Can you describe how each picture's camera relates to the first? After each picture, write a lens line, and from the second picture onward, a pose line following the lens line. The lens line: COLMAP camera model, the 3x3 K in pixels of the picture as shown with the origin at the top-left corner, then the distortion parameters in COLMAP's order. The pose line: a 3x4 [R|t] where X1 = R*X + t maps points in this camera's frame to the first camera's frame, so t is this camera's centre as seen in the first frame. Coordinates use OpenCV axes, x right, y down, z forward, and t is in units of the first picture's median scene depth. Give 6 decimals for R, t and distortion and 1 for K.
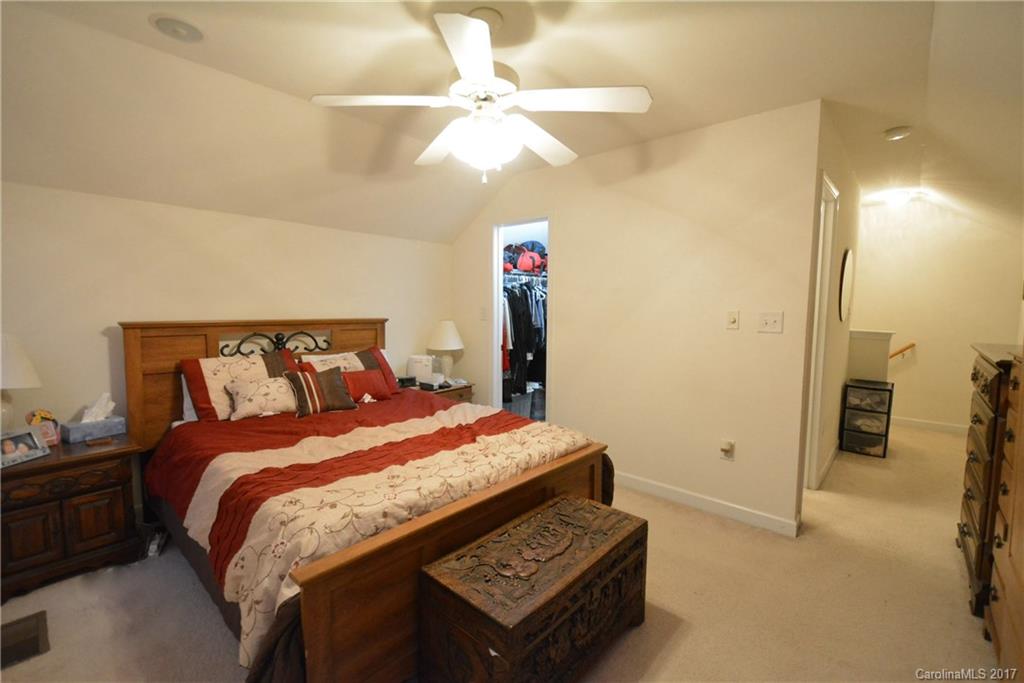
lens RADIAL K [[441.2, 0, 512.0], [0, 441.2, 341.5], [0, 0, 1]] dist [0.000691, 0.000074]
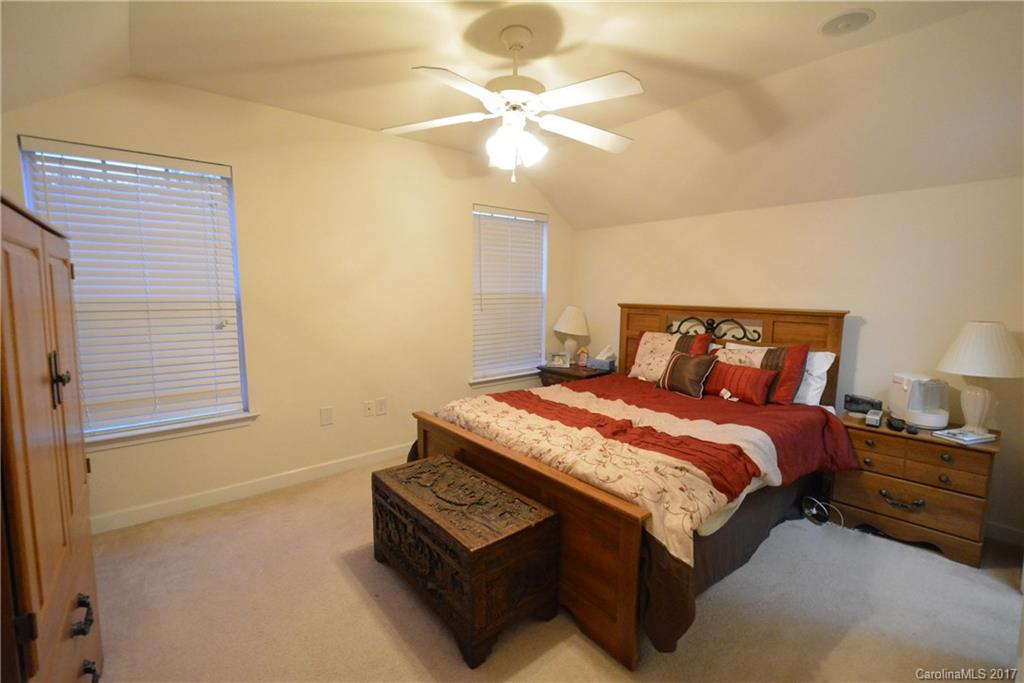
lens RADIAL K [[441.2, 0, 512.0], [0, 441.2, 341.5], [0, 0, 1]] dist [0.000691, 0.000074]
pose [[-0.138132, 0.104693, -0.984865, 0.762248], [-0.088096, 0.989157, 0.117505, -0.059424], [0.986488, 0.102994, -0.127411, 0.816855]]
